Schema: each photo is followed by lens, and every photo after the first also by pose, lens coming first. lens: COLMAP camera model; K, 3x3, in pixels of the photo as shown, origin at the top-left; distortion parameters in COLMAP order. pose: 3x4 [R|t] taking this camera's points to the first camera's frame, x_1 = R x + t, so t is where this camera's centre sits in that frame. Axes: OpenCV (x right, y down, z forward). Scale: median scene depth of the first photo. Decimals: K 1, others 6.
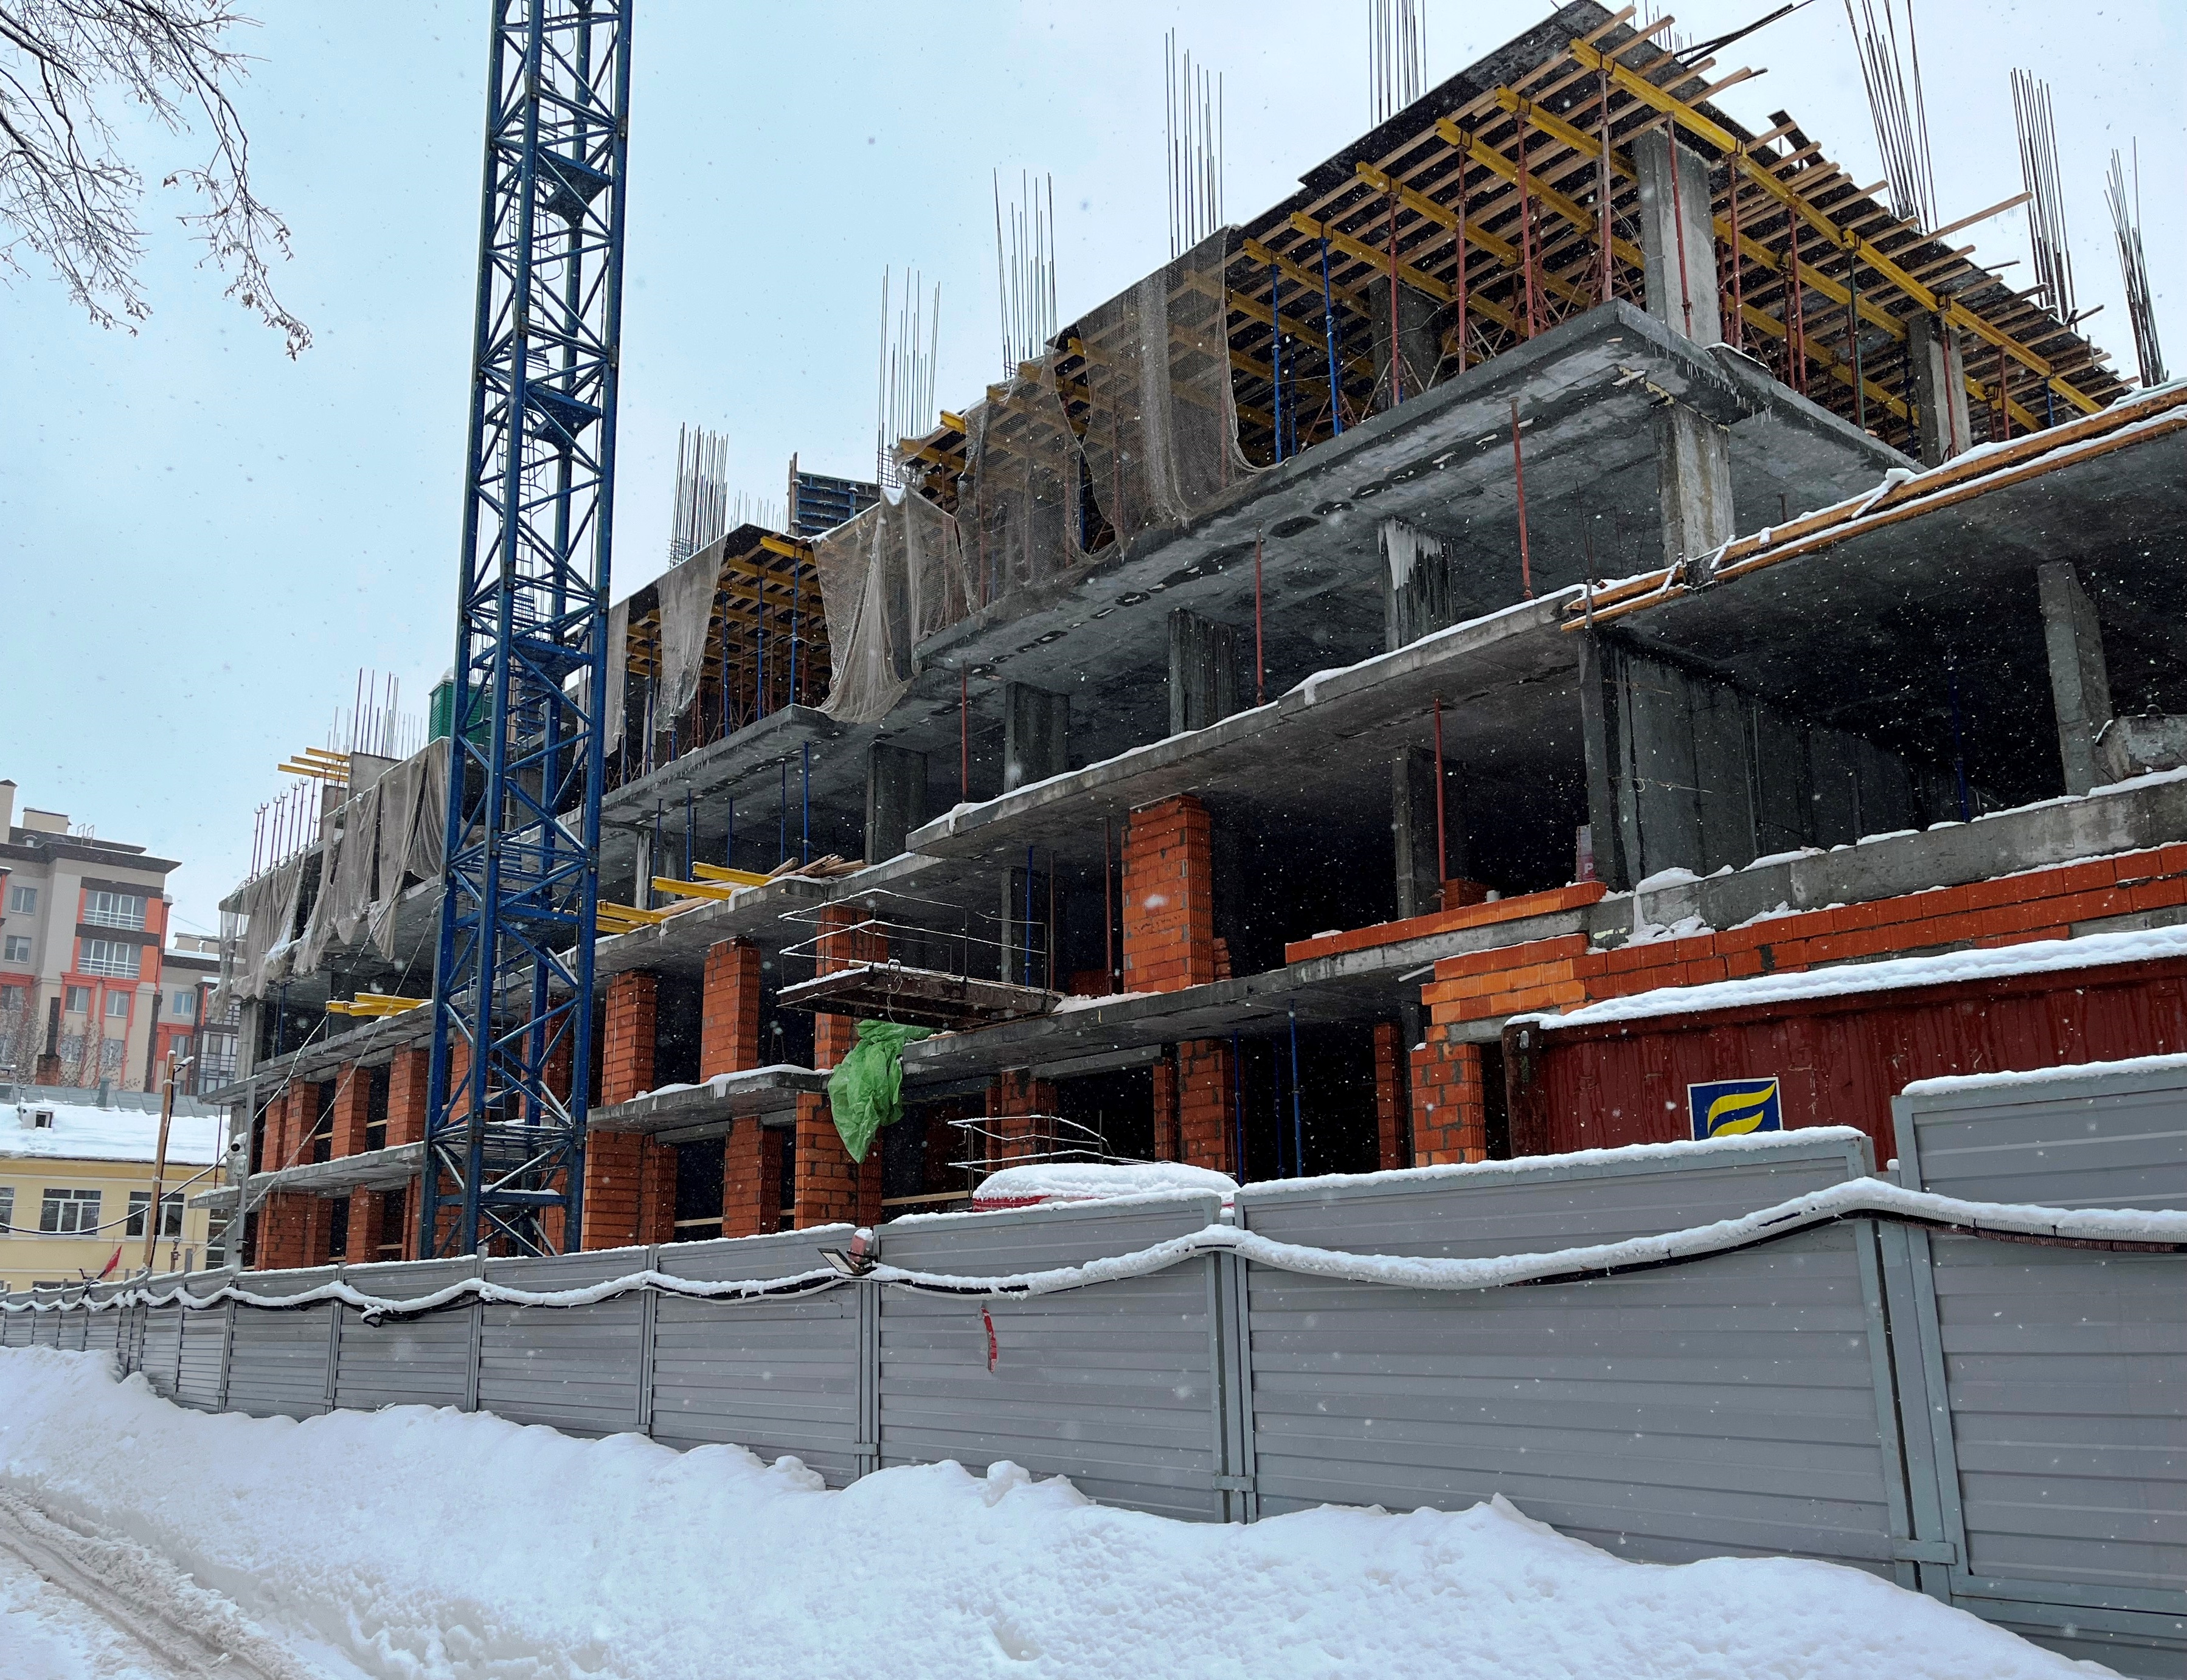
lens RADIAL K [[1888.3, 0, 1007.9], [0, 1888.3, 937.1], [0, 0, 1]] dist [0.116024, -0.238858]
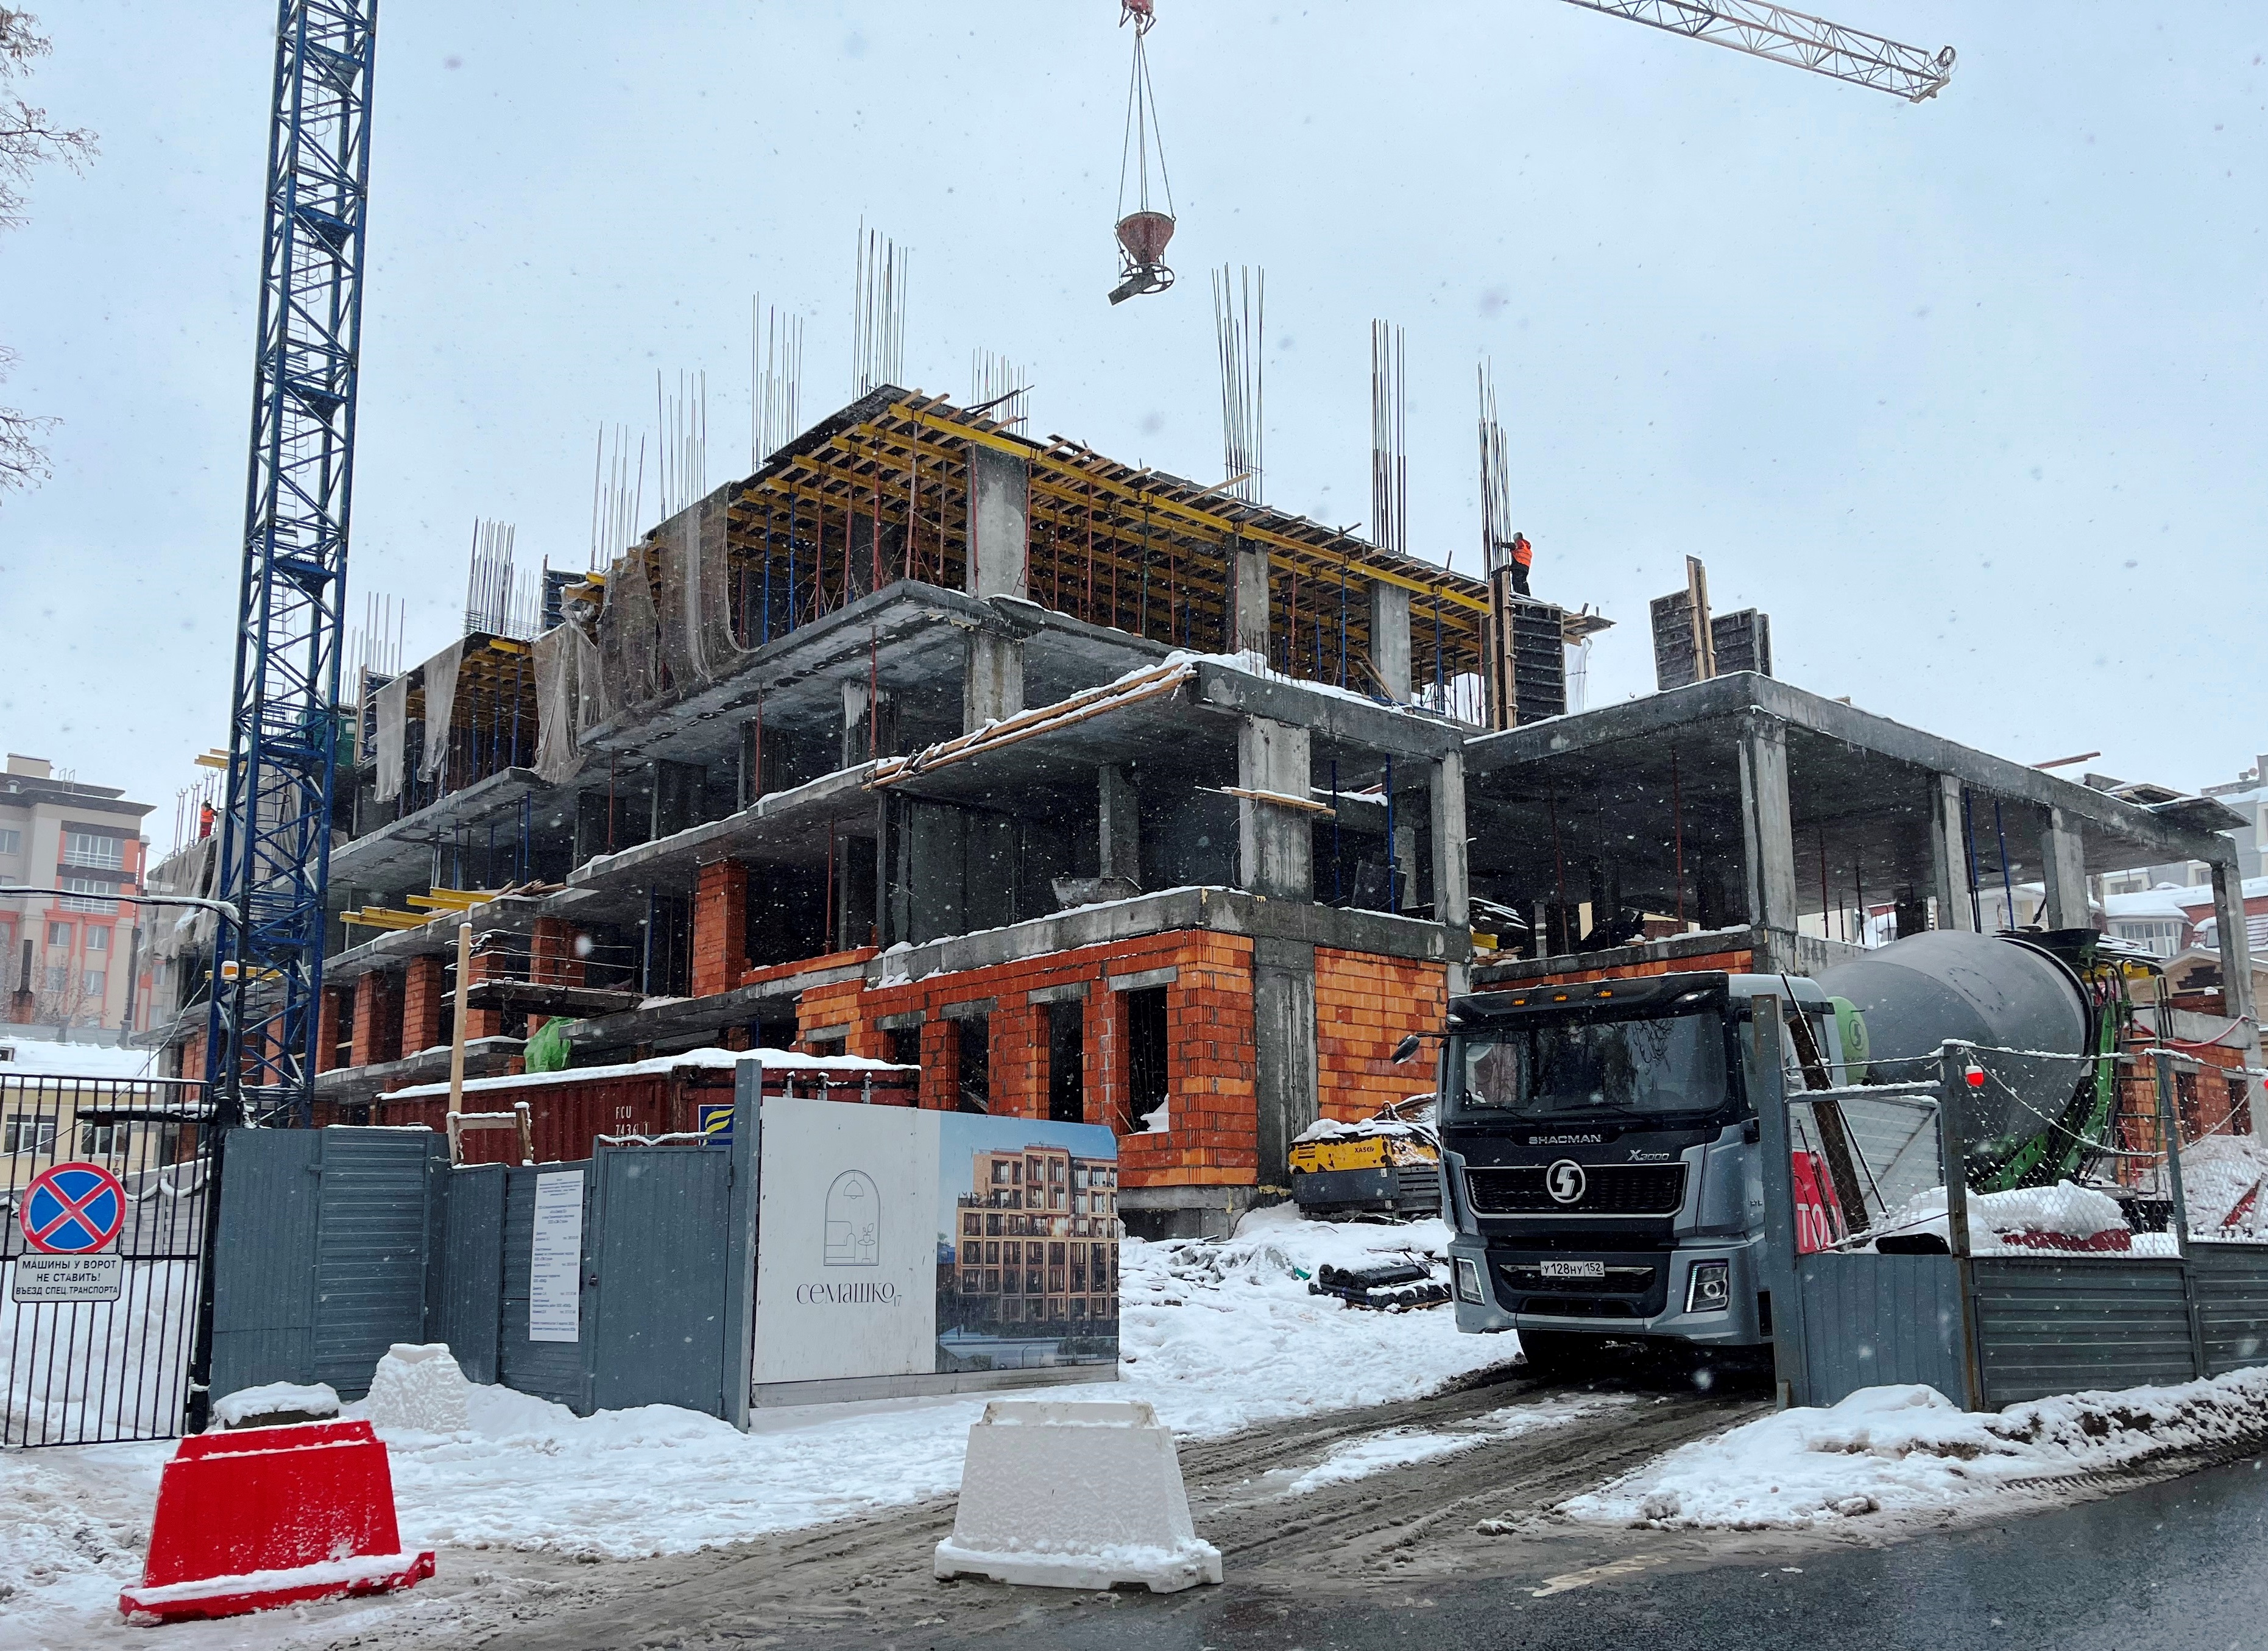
lens RADIAL K [[1892.7, 0, 1136.1], [0, 1892.7, 941.3], [0, 0, 1]] dist [0.054572, -0.071646]
pose [[0.999100, -0.002479, 0.042352, 0.346555], [0.000269, 0.998641, 0.052111, -0.088255], [-0.042423, -0.052053, 0.997743, -0.476926]]
